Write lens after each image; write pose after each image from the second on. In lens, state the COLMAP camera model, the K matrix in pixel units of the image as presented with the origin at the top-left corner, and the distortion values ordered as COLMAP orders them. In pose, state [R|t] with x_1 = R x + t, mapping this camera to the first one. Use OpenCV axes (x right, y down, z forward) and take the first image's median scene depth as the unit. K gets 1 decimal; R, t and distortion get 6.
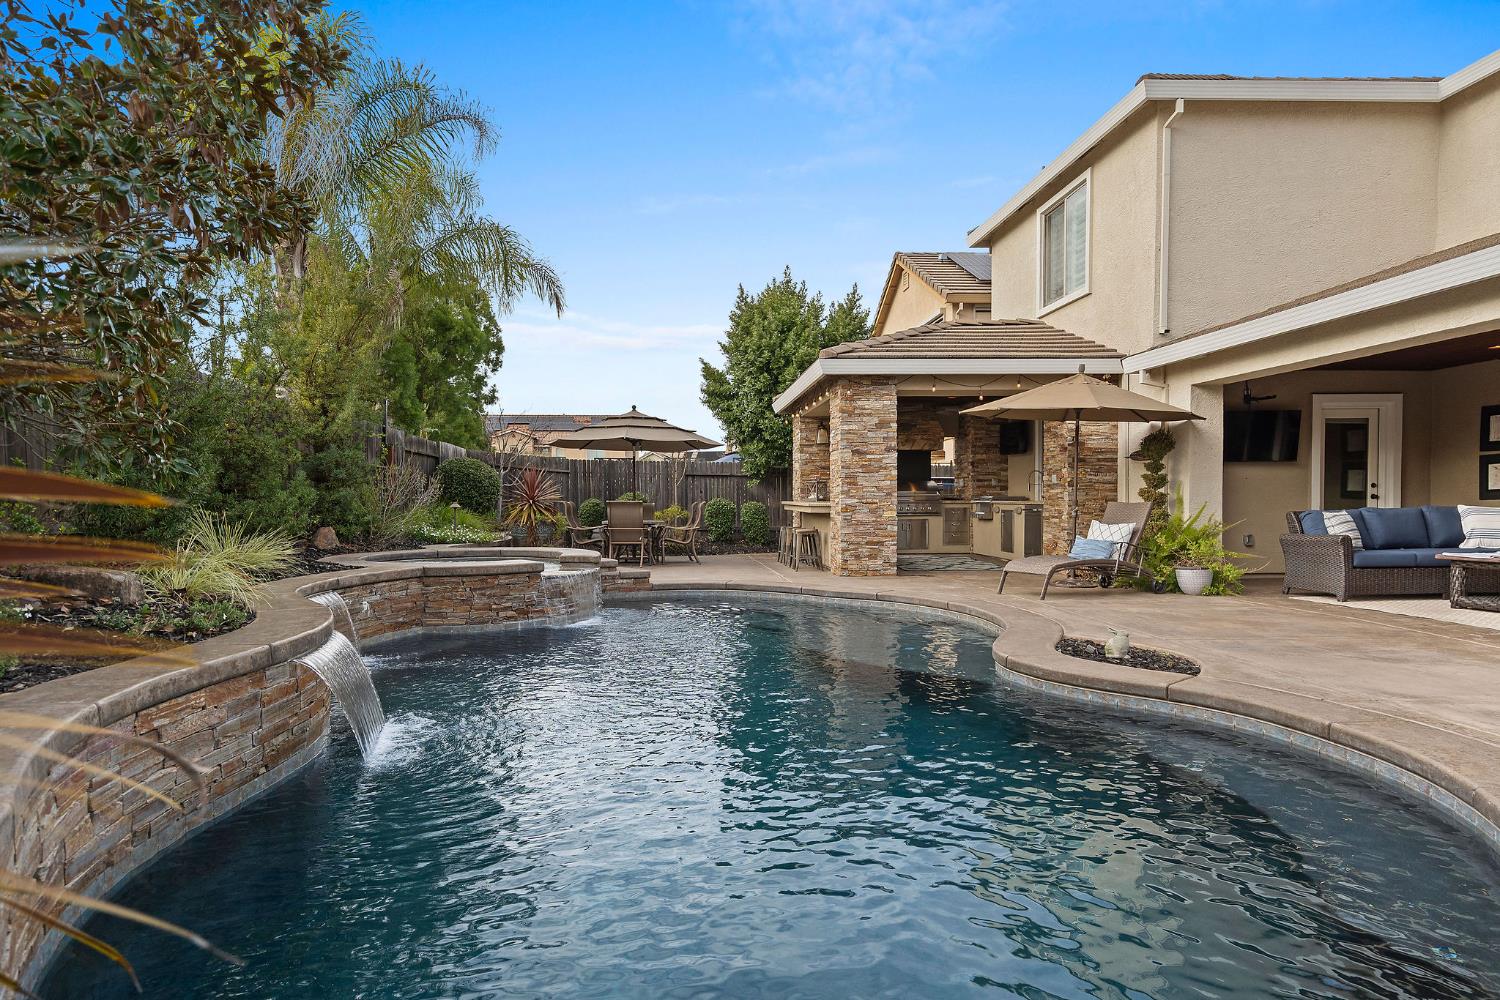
lens RADIAL K [[837.1, 0, 713.2], [0, 837.1, 522.0], [0, 0, 1]] dist [0.004440, 0.005238]
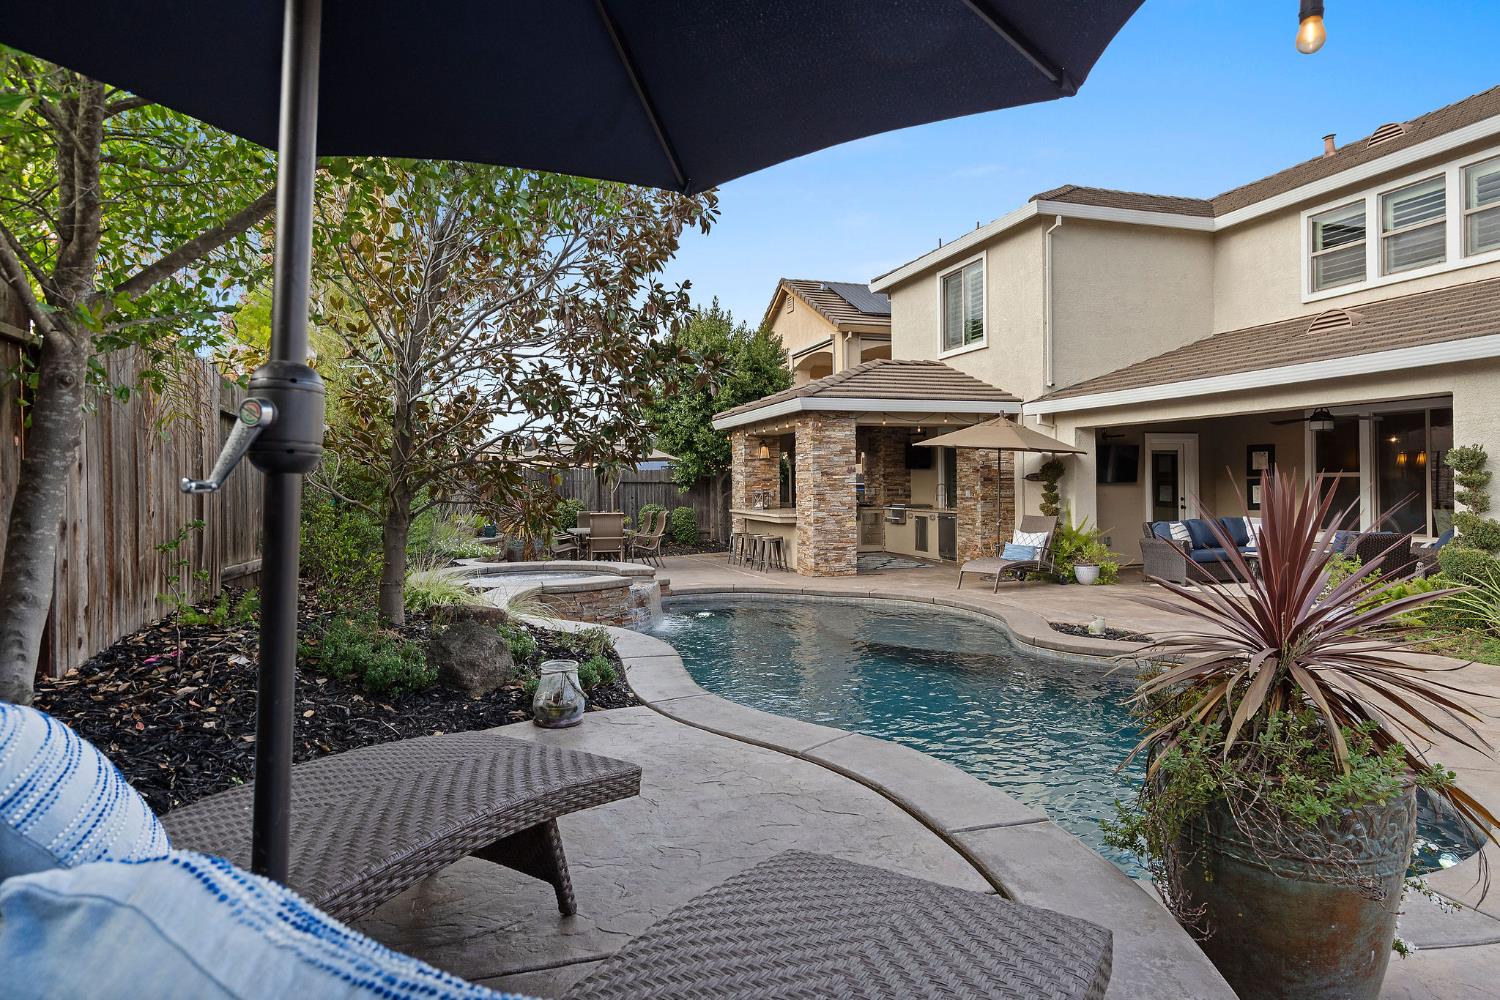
lens RADIAL K [[849.6, 0, 766.8], [0, 849.6, 473.8], [0, 0, 1]] dist [0.018423, 0.000894]
pose [[0.960323, 0.001406, 0.278887, -0.250697], [0.010526, 0.999092, -0.041284, -0.033244], [-0.278691, 0.042581, 0.959436, -0.150106]]
